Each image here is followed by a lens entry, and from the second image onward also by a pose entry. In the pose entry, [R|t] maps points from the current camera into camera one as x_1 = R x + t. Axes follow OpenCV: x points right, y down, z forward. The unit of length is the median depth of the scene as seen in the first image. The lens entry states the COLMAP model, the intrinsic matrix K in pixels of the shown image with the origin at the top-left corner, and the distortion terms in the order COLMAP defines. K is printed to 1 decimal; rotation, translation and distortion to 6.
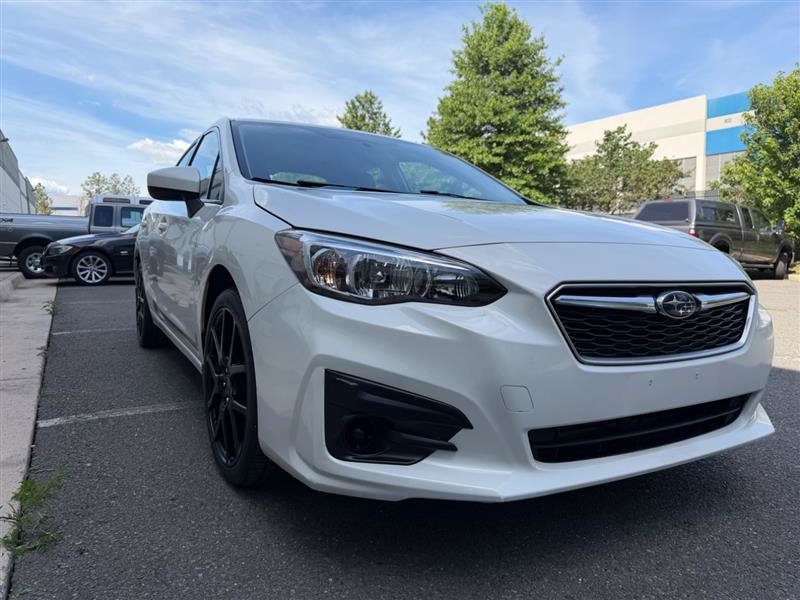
lens RADIAL K [[597.9, 0, 427.0], [0, 597.9, 300.2], [0, 0, 1]] dist [-0.000396, -0.043843]
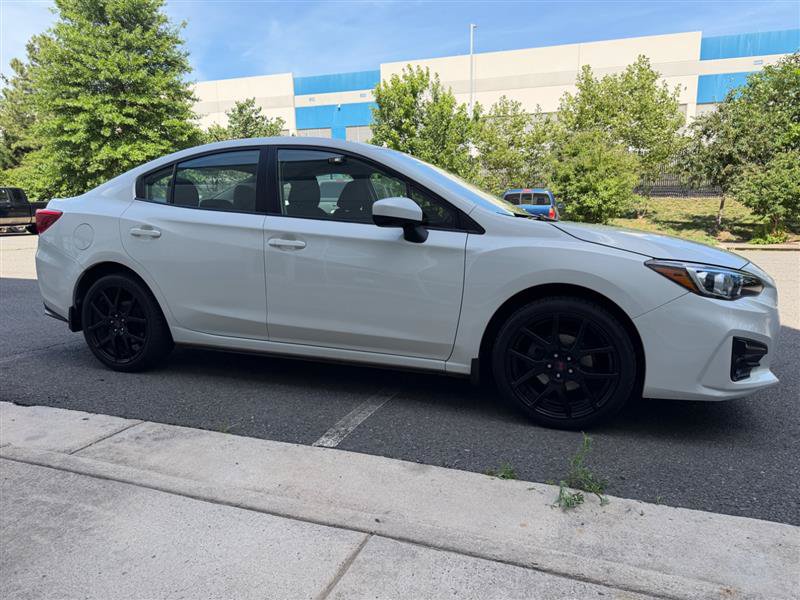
lens RADIAL K [[575.0, 0, 400.0], [0, 575.0, 300.0], [0, 0, 1]] dist [0.030323, -0.036101]
pose [[0.792947, -0.092382, 0.602247, -0.115267], [0.050175, 0.994982, 0.086562, -0.011941], [-0.607221, -0.038422, 0.793603, 0.008127]]
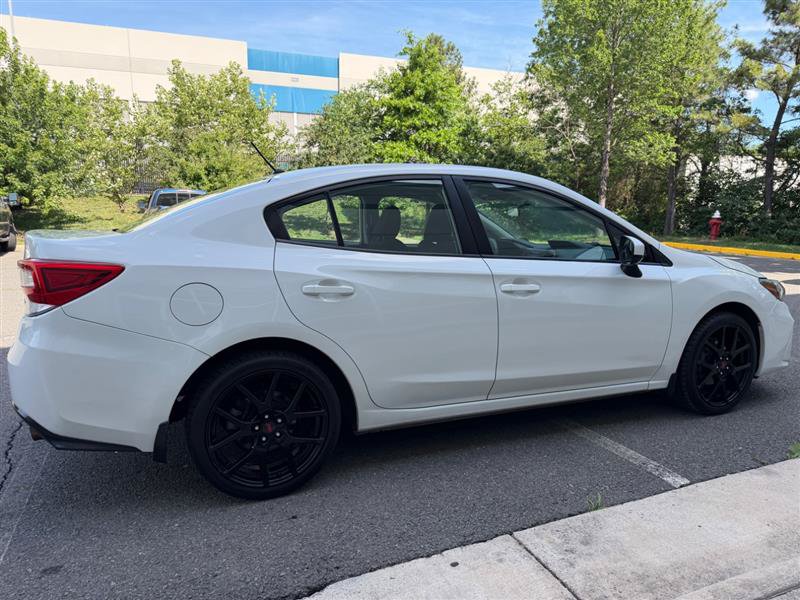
lens RADIAL K [[575.0, 0, 400.0], [0, 575.0, 300.0], [0, 0, 1]] dist [0.030323, -0.036101]
pose [[0.144041, -0.156792, 0.977071, -0.171517], [0.075161, 0.986249, 0.147185, -0.030448], [-0.986713, 0.052237, 0.153845, 0.126844]]
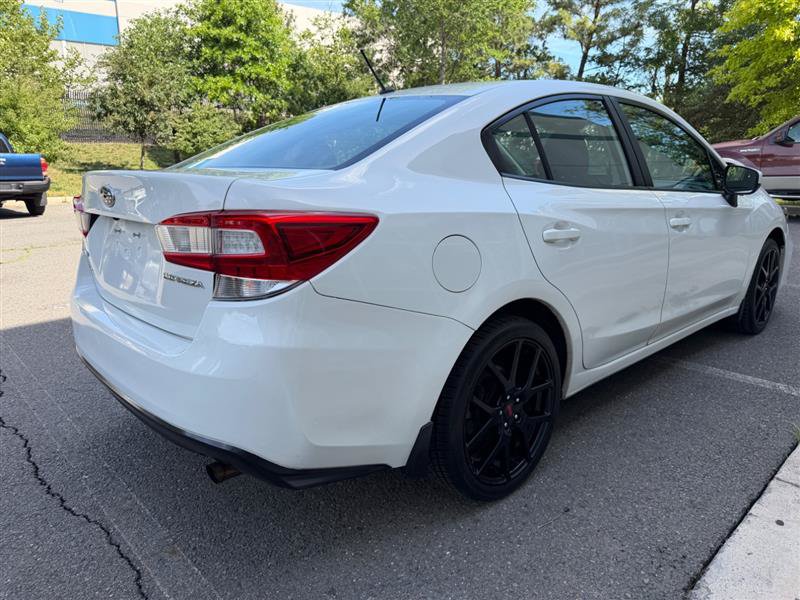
lens RADIAL K [[579.9, 0, 402.2], [0, 579.9, 297.2], [0, 0, 1]] dist [0.003800, -0.007720]
pose [[-0.201776, -0.236116, 0.950545, -0.151745], [0.085534, 0.962551, 0.257254, -0.032781], [-0.975690, 0.133212, -0.174023, 0.189313]]
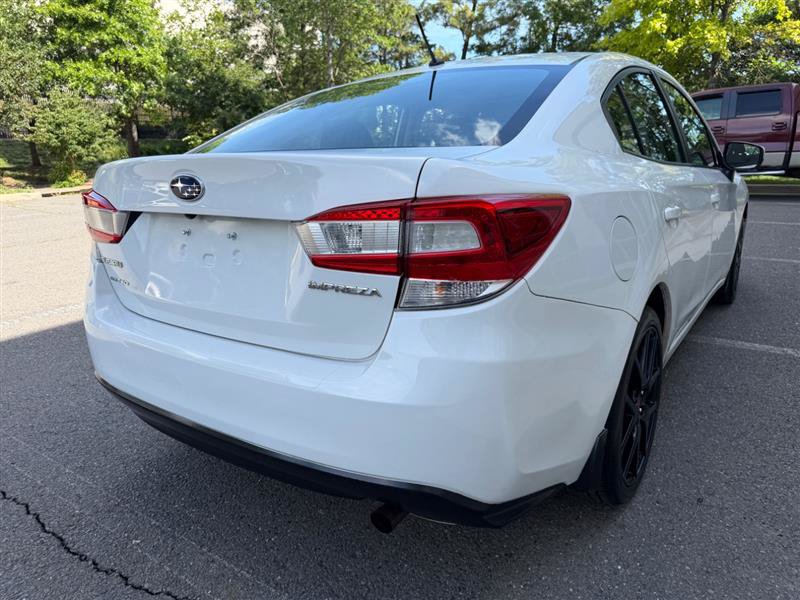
lens RADIAL K [[579.9, 0, 402.2], [0, 579.9, 297.2], [0, 0, 1]] dist [0.003800, -0.007720]
pose [[-0.404863, -0.230154, 0.884938, -0.134023], [0.097065, 0.951518, 0.291878, -0.033809], [-0.909211, 0.204067, -0.362894, 0.214026]]
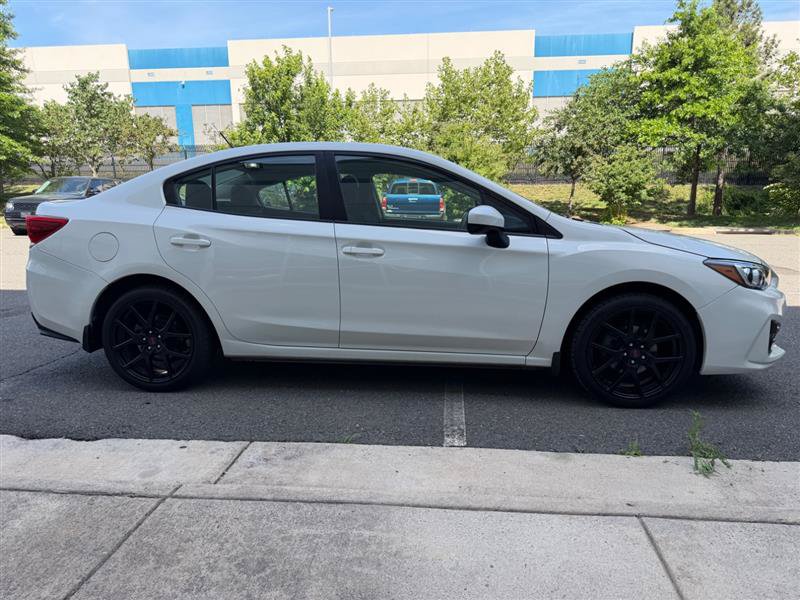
lens RADIAL K [[575.0, 0, 400.0], [0, 575.0, 300.0], [0, 0, 1]] dist [0.030323, -0.036101]
pose [[0.606310, -0.144889, 0.781918, -0.152681], [0.069092, 0.989142, 0.129712, -0.019582], [-0.792221, -0.024621, 0.609737, 0.038823]]
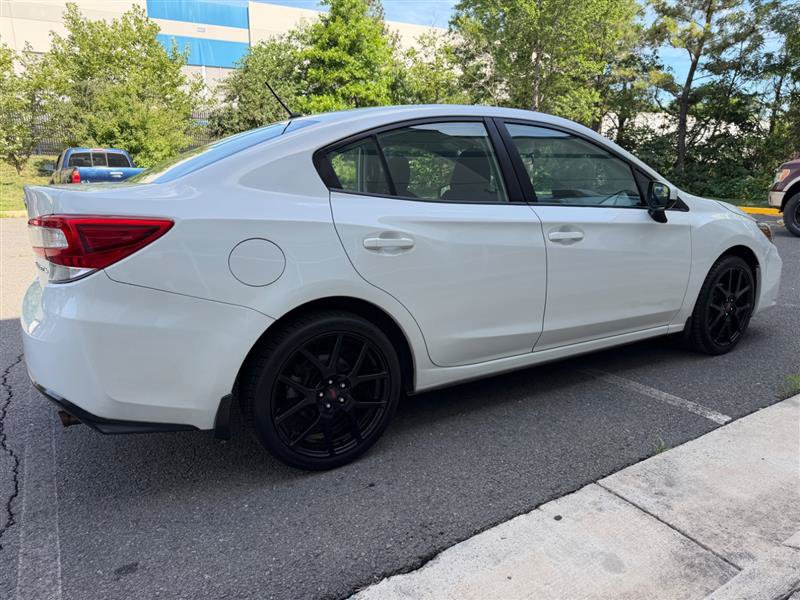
lens RADIAL K [[579.9, 0, 402.2], [0, 579.9, 297.2], [0, 0, 1]] dist [0.003800, -0.007720]
pose [[-0.002387, -0.219989, 0.975499, -0.167869], [0.088951, 0.971589, 0.219325, -0.030068], [-0.996033, 0.087295, 0.017249, 0.150531]]
